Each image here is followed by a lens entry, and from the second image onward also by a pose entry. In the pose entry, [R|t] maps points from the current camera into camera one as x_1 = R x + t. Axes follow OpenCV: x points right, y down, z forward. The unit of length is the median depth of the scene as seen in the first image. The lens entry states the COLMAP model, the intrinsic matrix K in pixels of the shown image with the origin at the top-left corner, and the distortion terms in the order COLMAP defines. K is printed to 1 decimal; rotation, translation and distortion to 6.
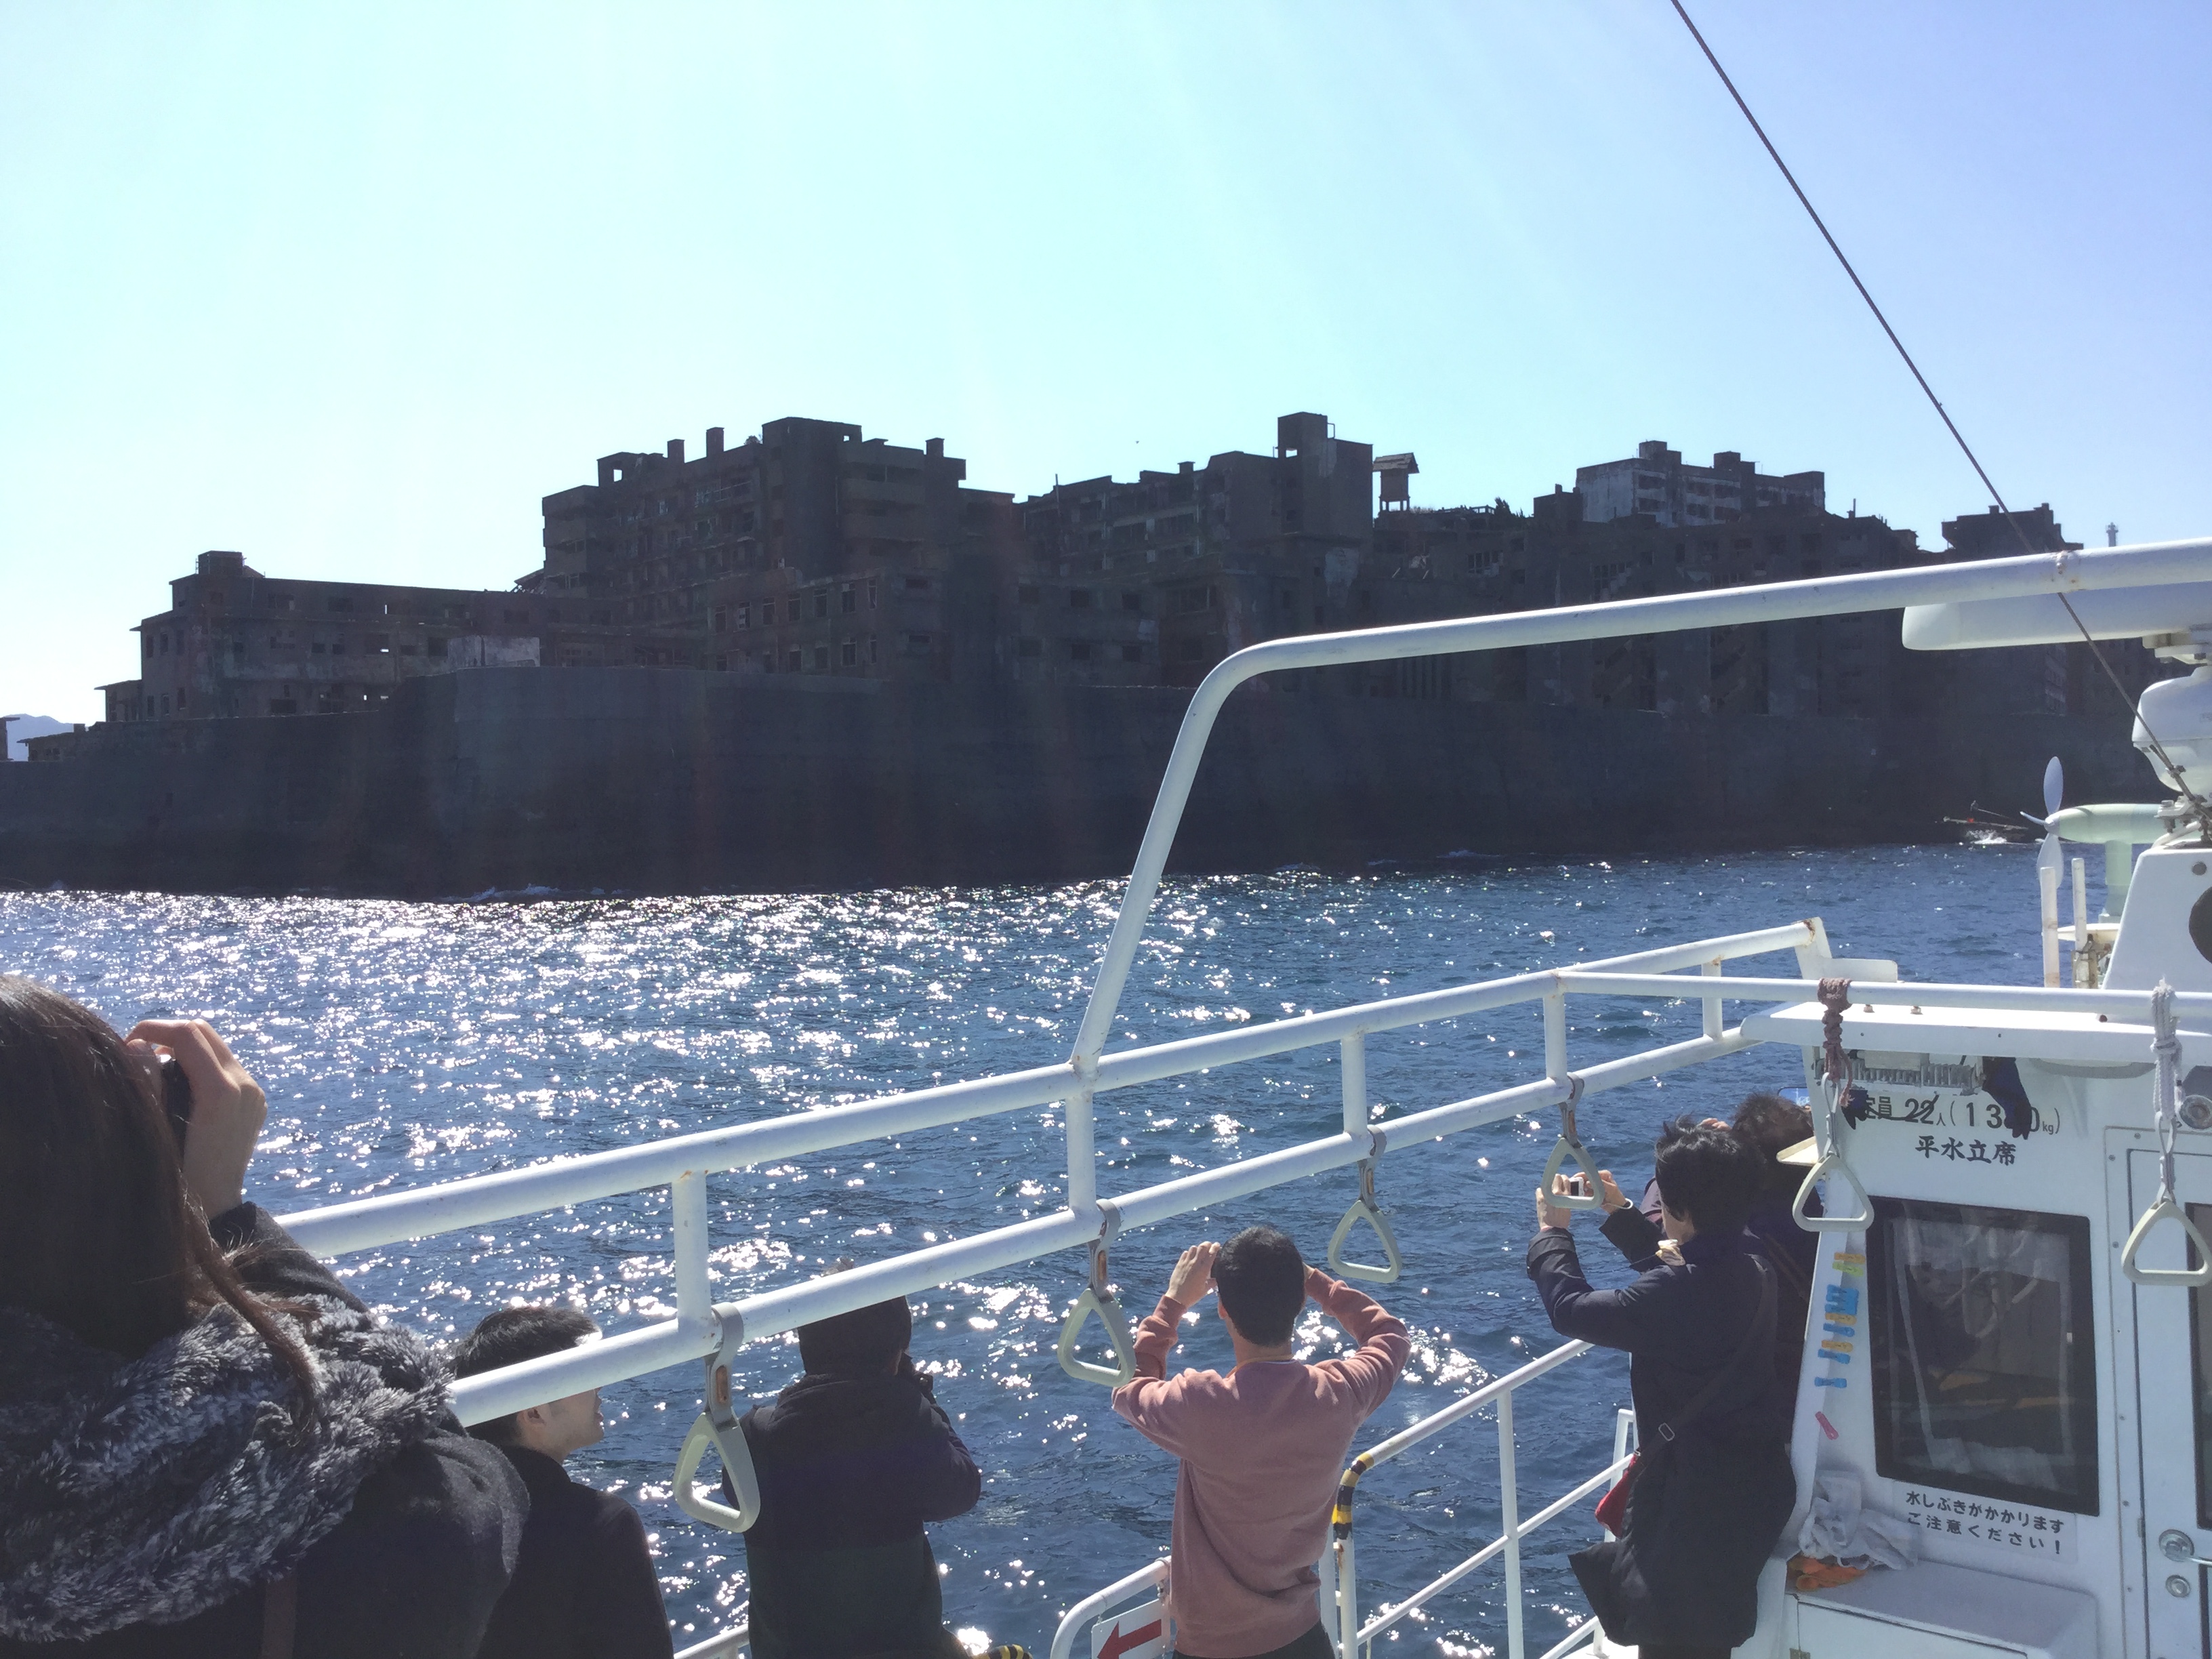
lens RADIAL K [[1998.9, 0, 1077.1], [0, 1998.9, 829.7], [0, 0, 1]] dist [0.125034, -0.247022]
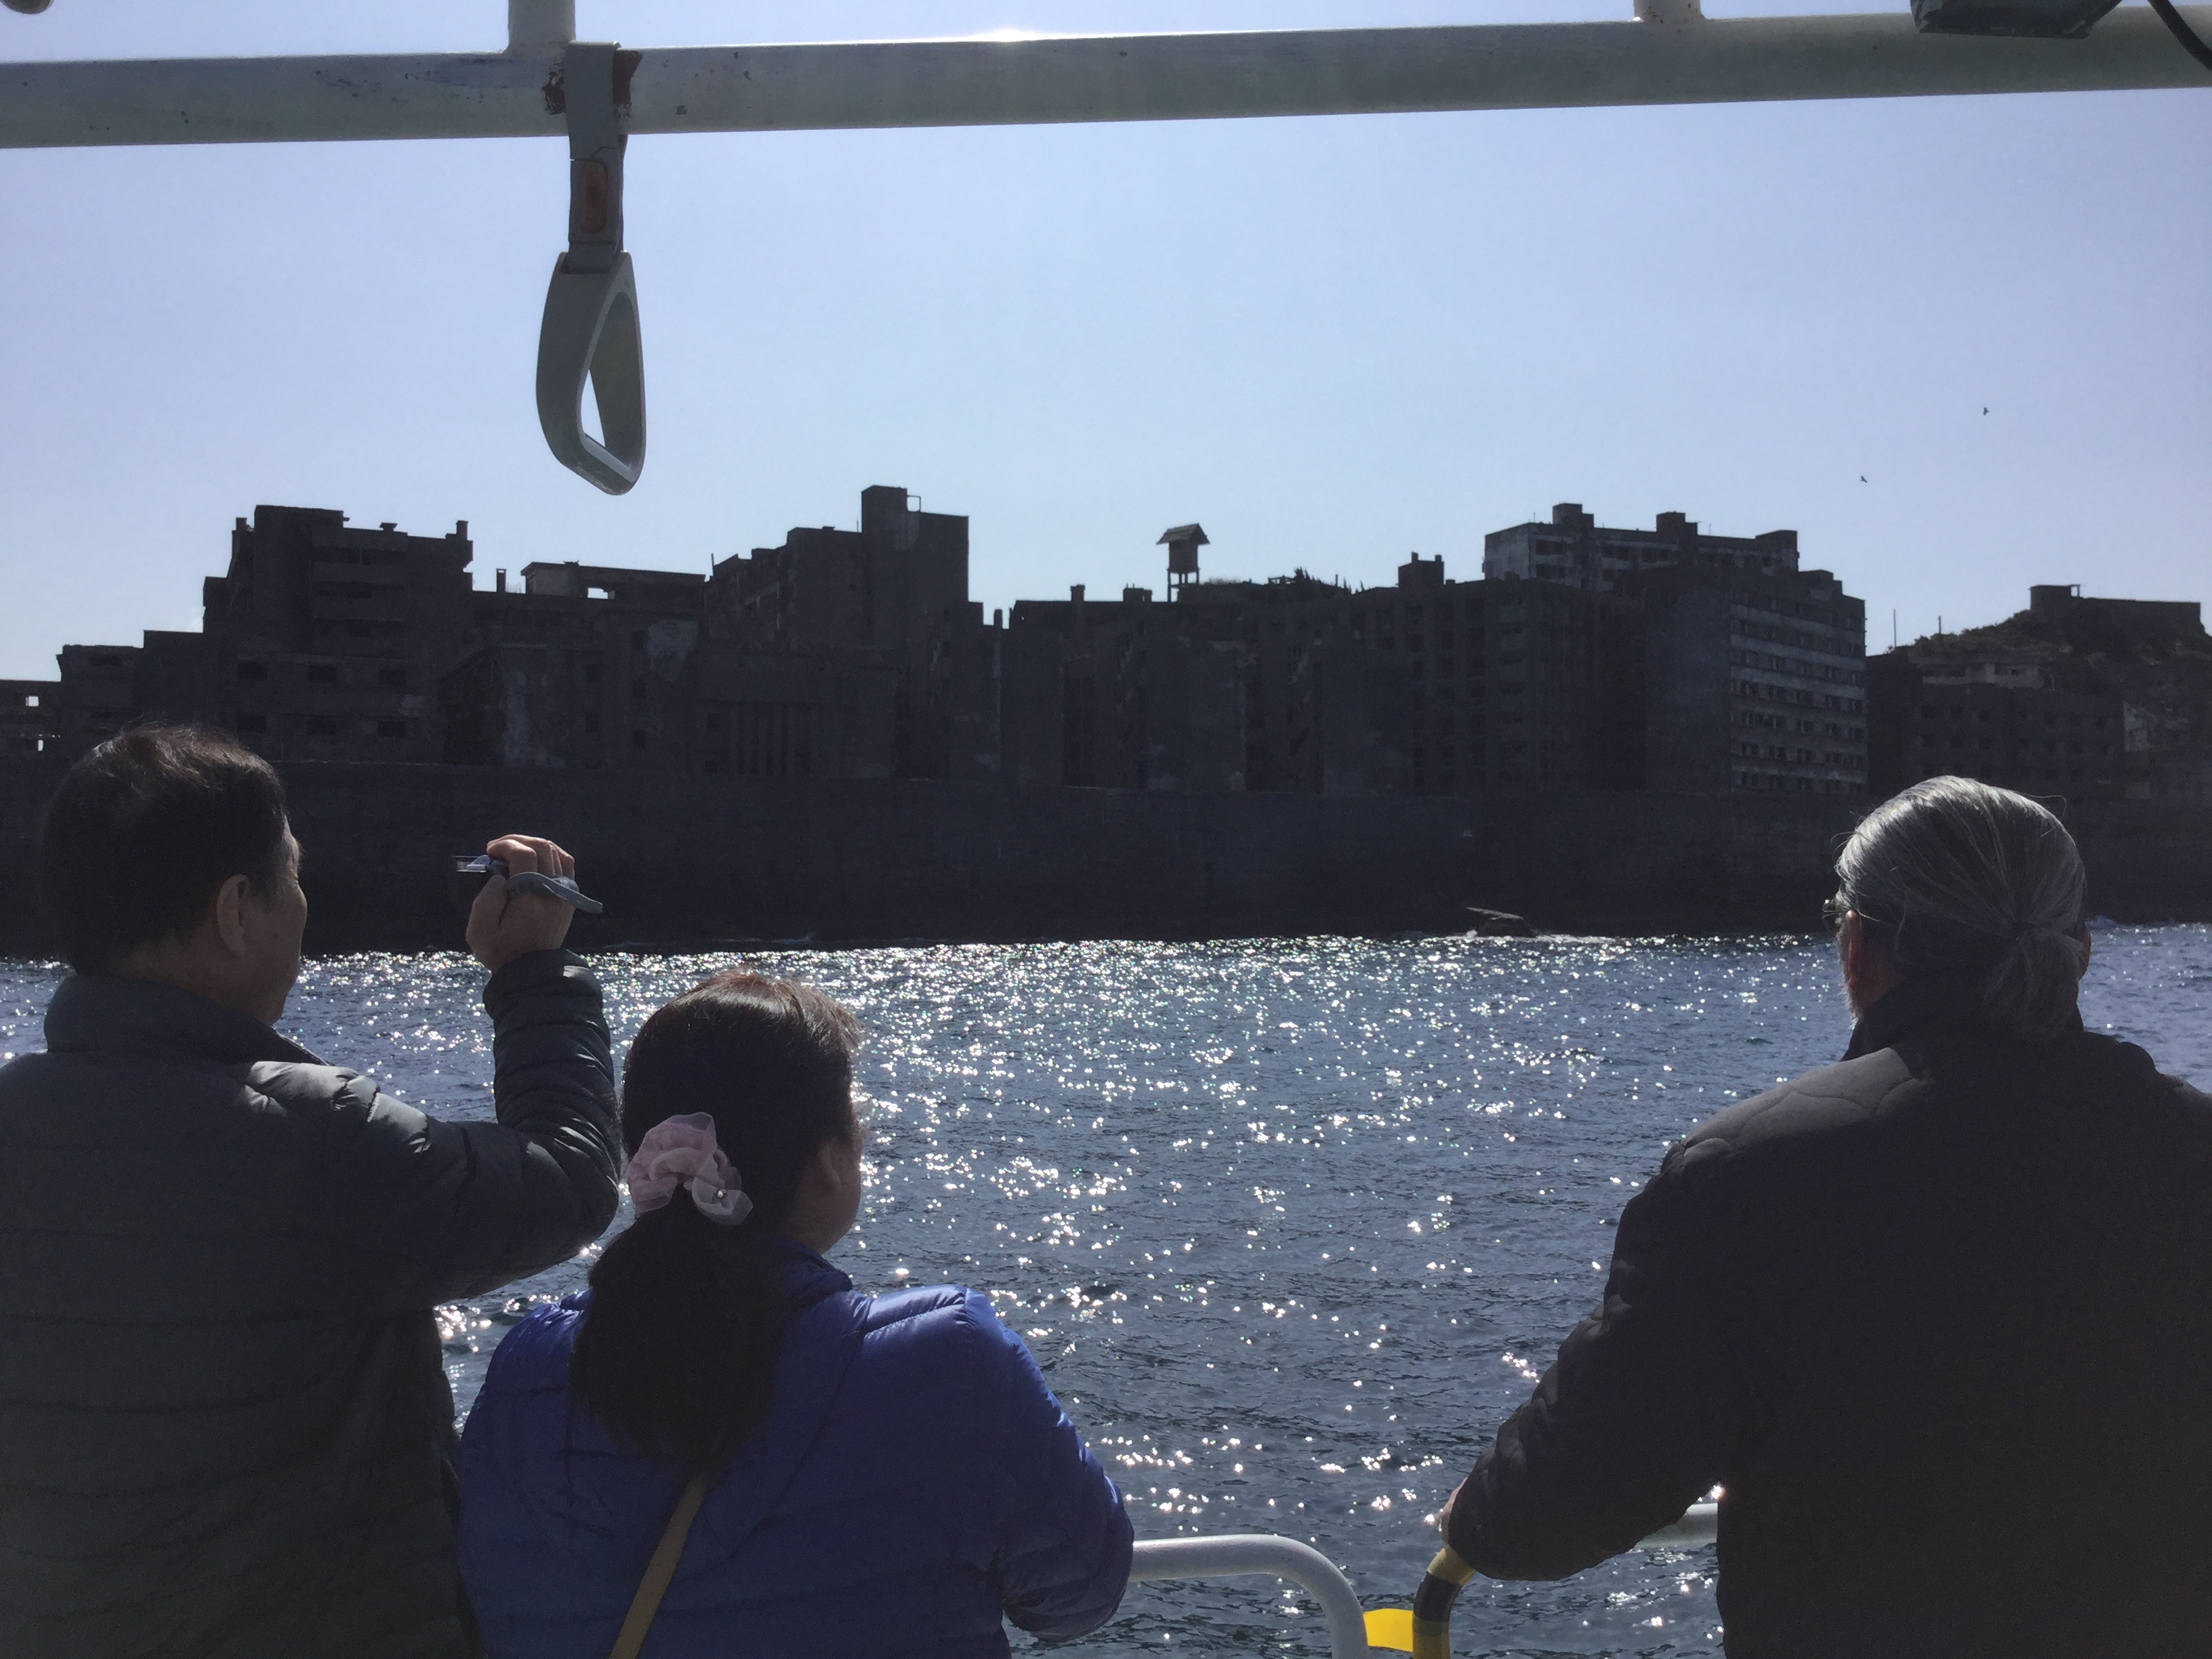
lens RADIAL K [[2006.0, 0, 1099.0], [0, 2006.0, 753.3], [0, 0, 1]] dist [0.207361, -0.489391]
pose [[0.972115, -0.004649, -0.234456, 0.443670], [-0.014280, 0.996774, -0.078975, -0.001160], [0.234067, 0.080121, 0.968913, 0.080258]]
